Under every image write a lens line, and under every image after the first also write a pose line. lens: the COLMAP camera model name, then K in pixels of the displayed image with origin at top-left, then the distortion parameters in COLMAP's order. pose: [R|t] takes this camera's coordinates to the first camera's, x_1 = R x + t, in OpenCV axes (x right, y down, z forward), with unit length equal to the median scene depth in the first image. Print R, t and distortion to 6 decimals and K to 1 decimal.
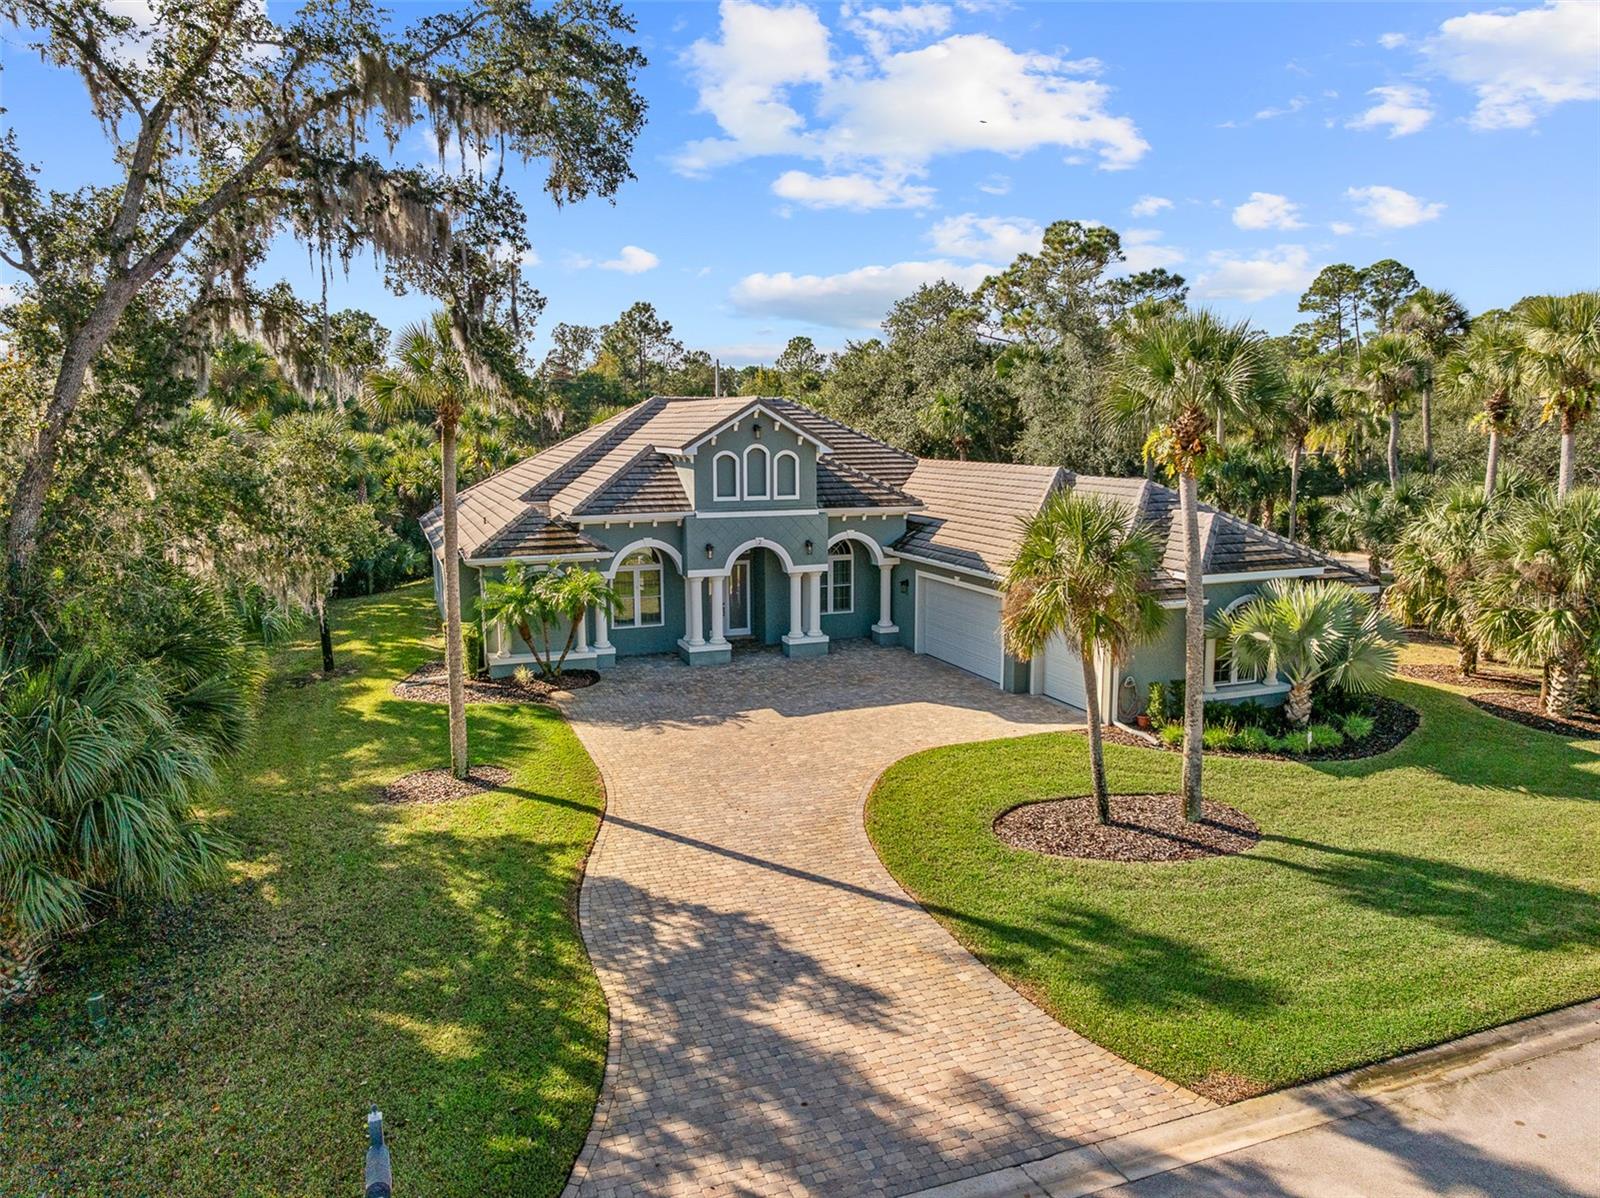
lens RADIAL K [[1127.1, 0, 810.2], [0, 1127.1, 594.6], [0, 0, 1]] dist [-0.041782, 0.002812]
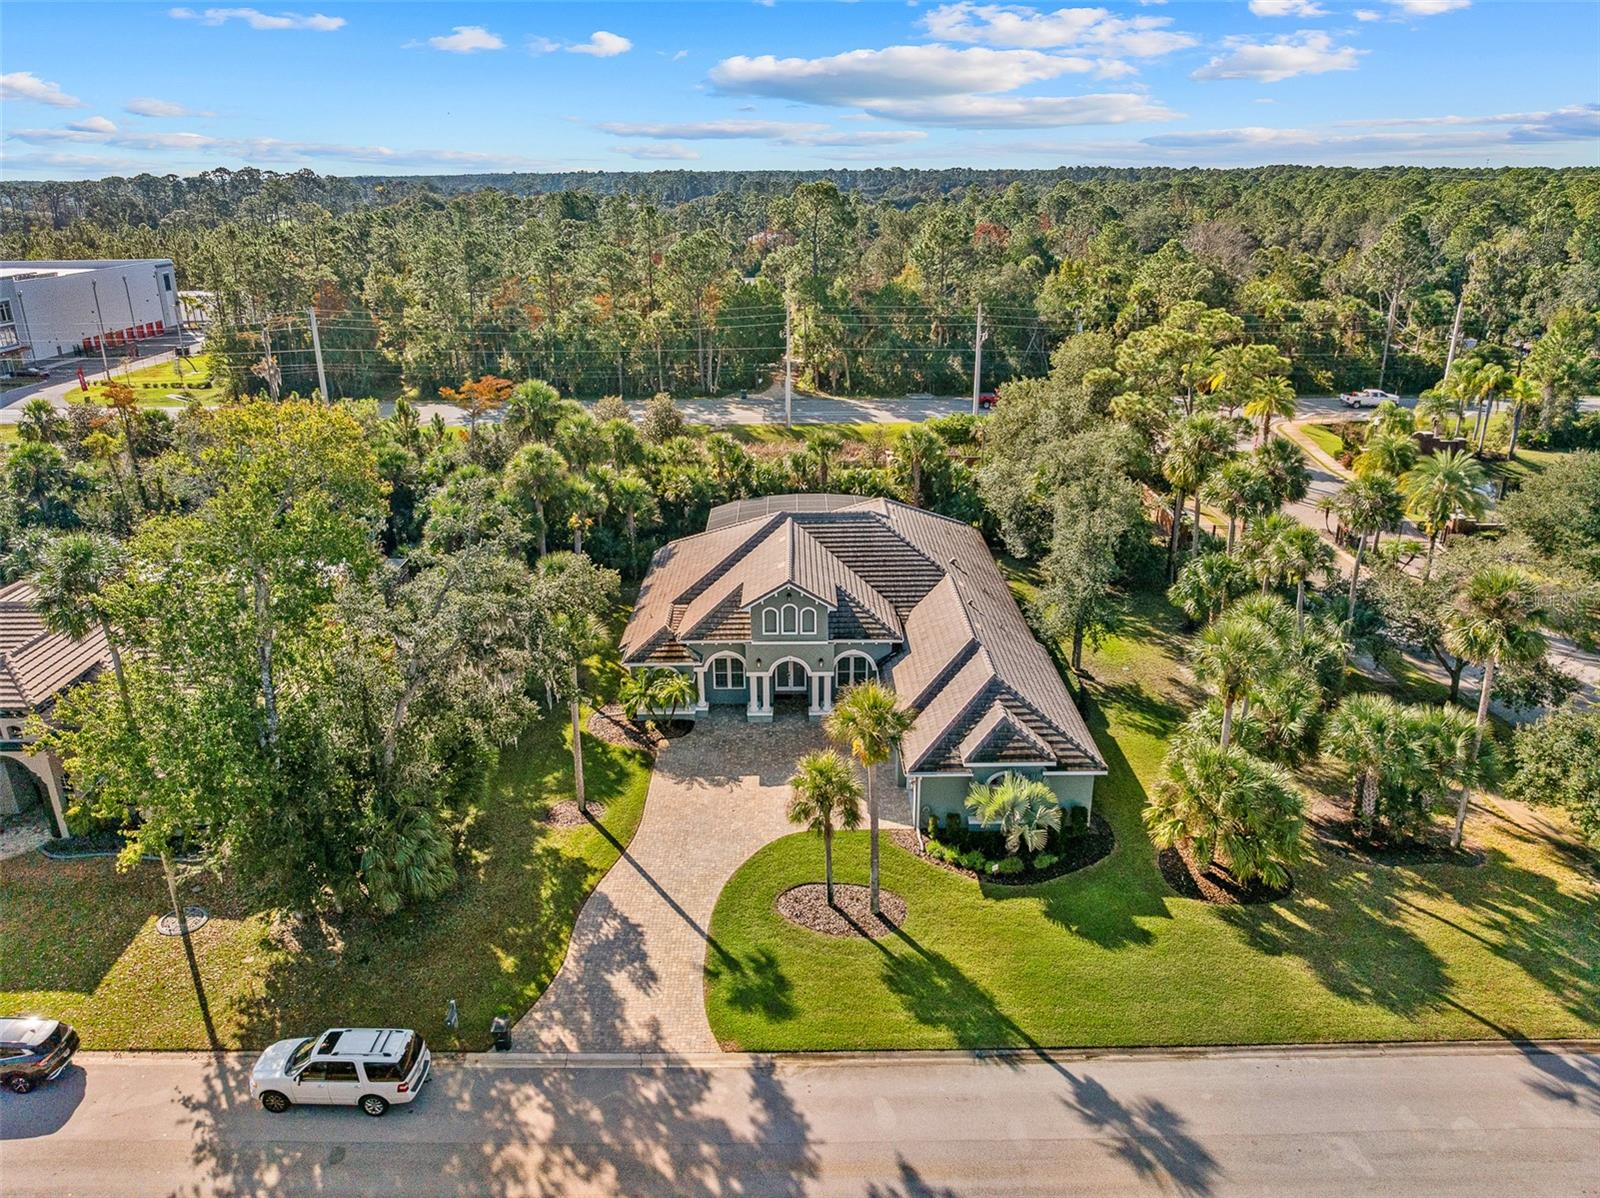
lens RADIAL K [[1132.0, 0, 816.0], [0, 1132.0, 600.2], [0, 0, 1]] dist [-0.043040, 0.003068]
pose [[0.938365, 0.126788, -0.321552, 0.894916], [-0.054750, 0.973071, 0.223909, -0.875445], [0.341282, -0.192503, 0.920038, -0.897798]]
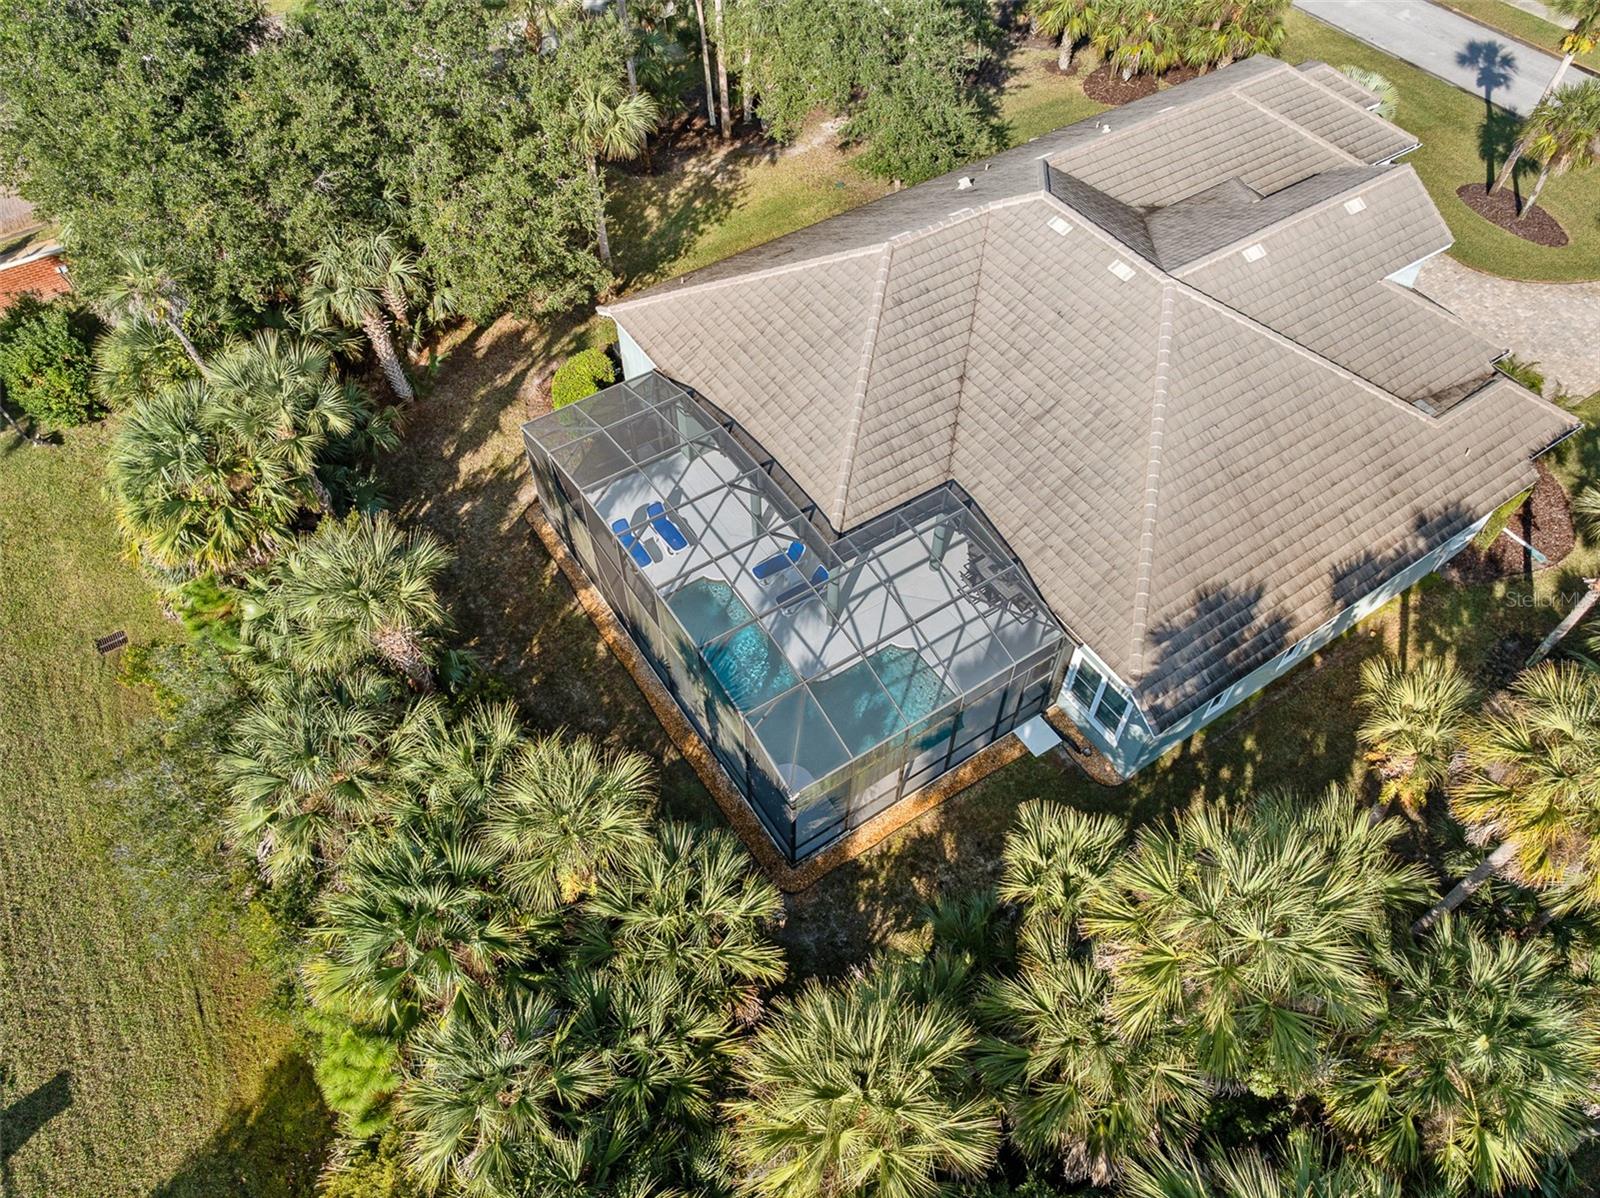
lens RADIAL K [[1122.7, 0, 800.0], [0, 1122.7, 599.0], [0, 0, 1]] dist [-0.042499, 0.003858]
pose [[-0.222110, -0.770753, 0.597166, -1.426325], [0.138318, 0.581362, 0.801802, -1.416304], [-0.965161, 0.260687, -0.022517, 2.821970]]
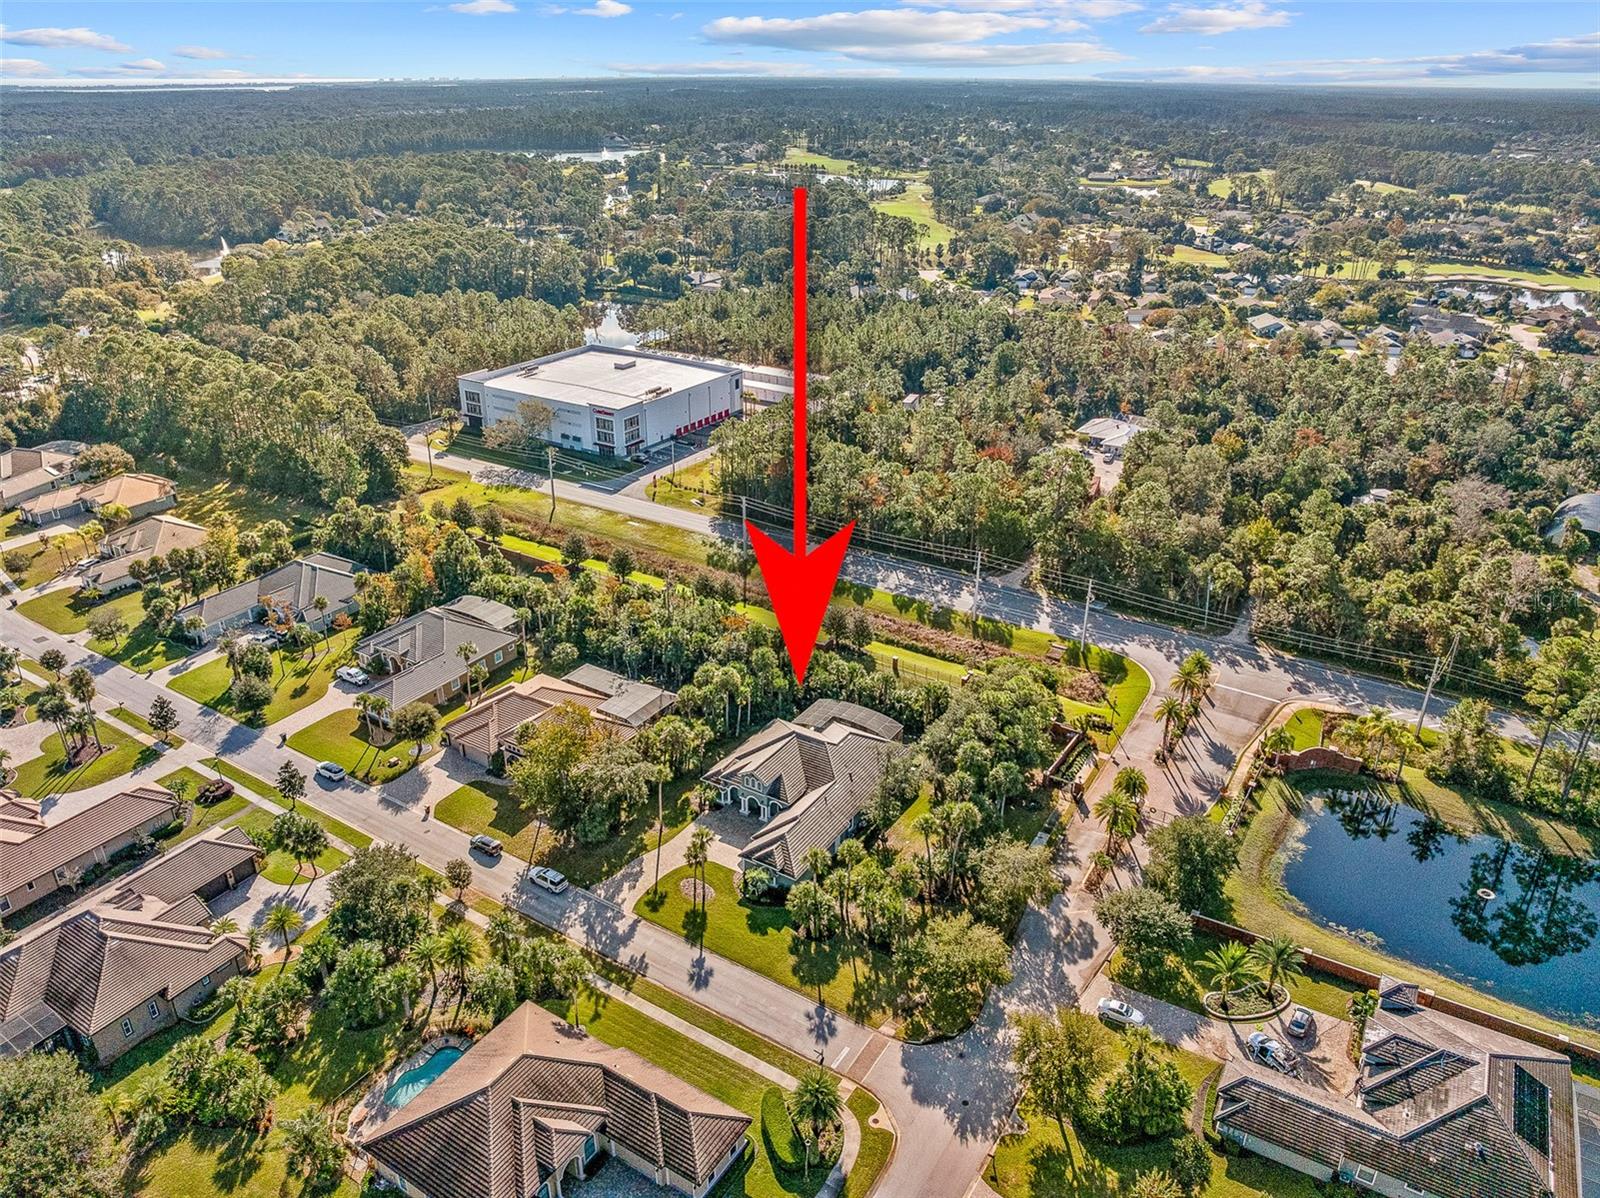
lens RADIAL K [[1134.6, 0, 805.2], [0, 1134.6, 570.7], [0, 0, 1]] dist [-0.037541, 0.001062]
pose [[0.600695, 0.333449, -0.726620, 5.208136], [-0.127099, 0.937140, 0.324985, -4.060047], [0.789310, -0.102864, 0.605317, -2.504484]]
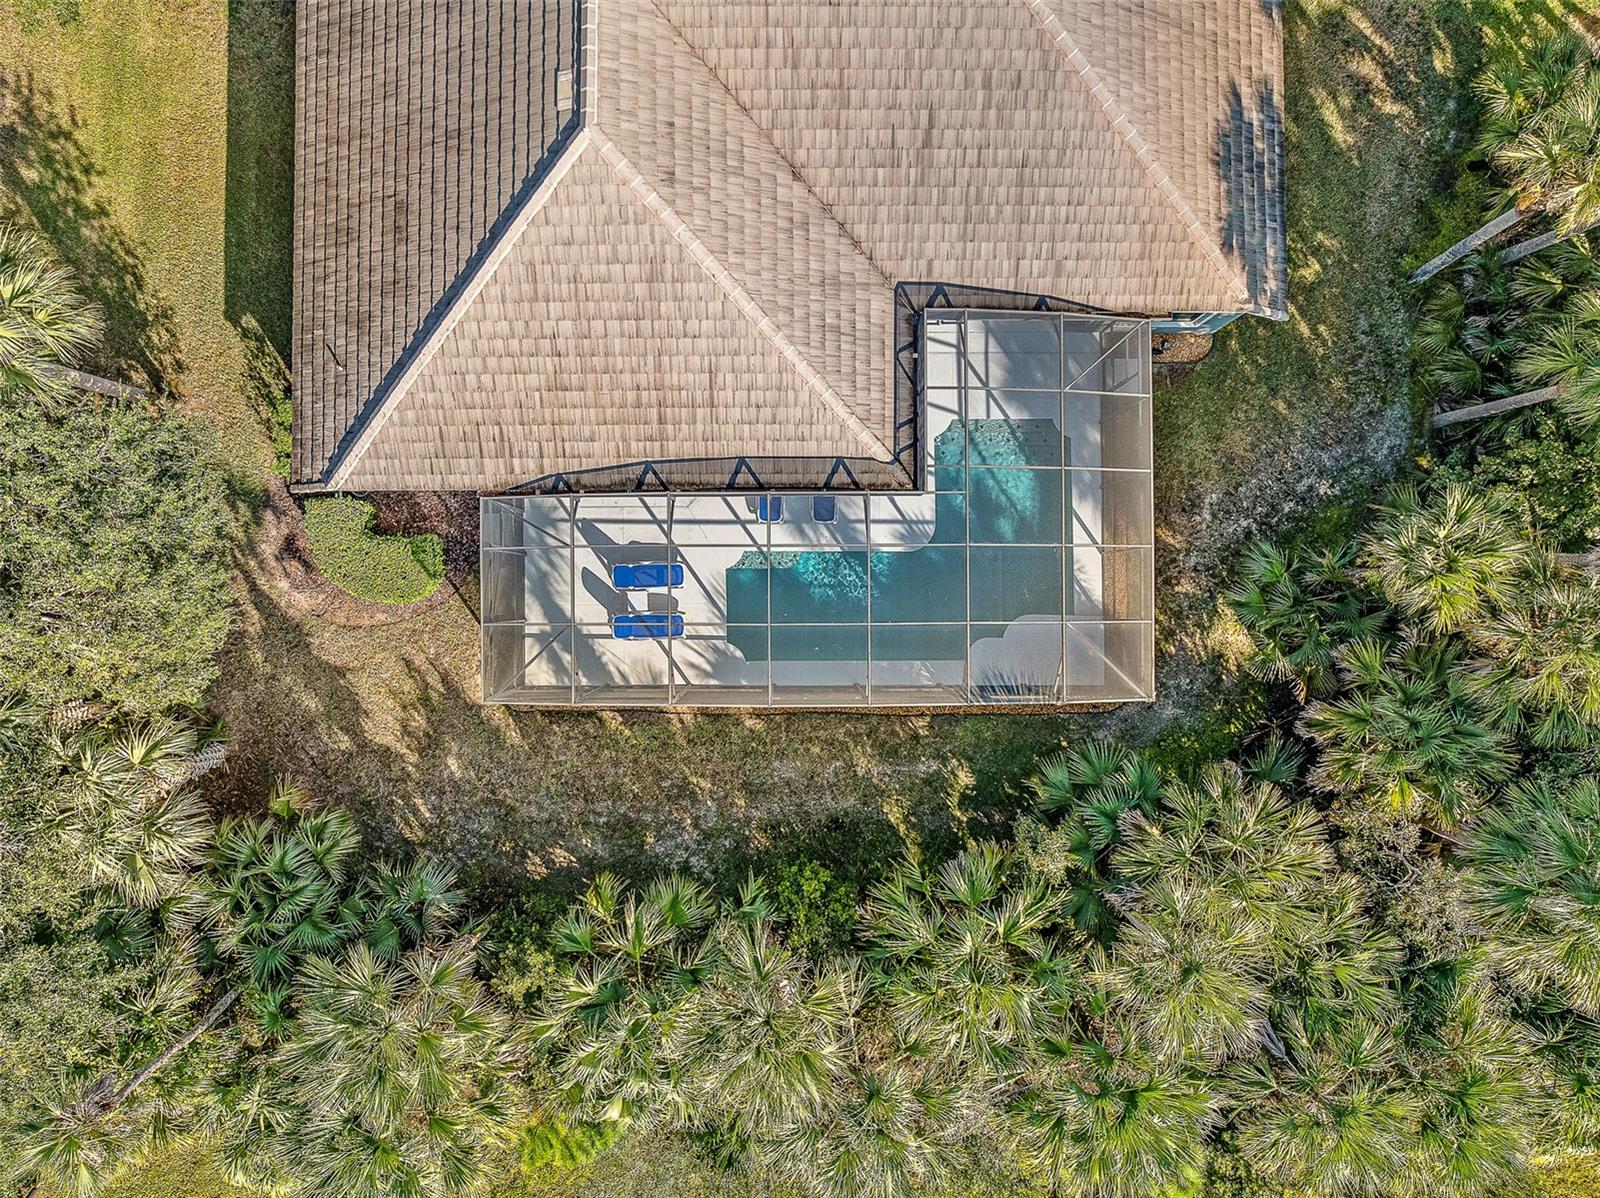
lens RADIAL K [[1122.7, 0, 800.0], [0, 1122.7, 599.0], [0, 0, 1]] dist [-0.042499, 0.003858]
pose [[-0.936181, -0.351426, -0.008115, -0.421088], [0.041627, -0.133757, 0.990140, -1.470247], [-0.349046, 0.926612, 0.139849, 2.721669]]
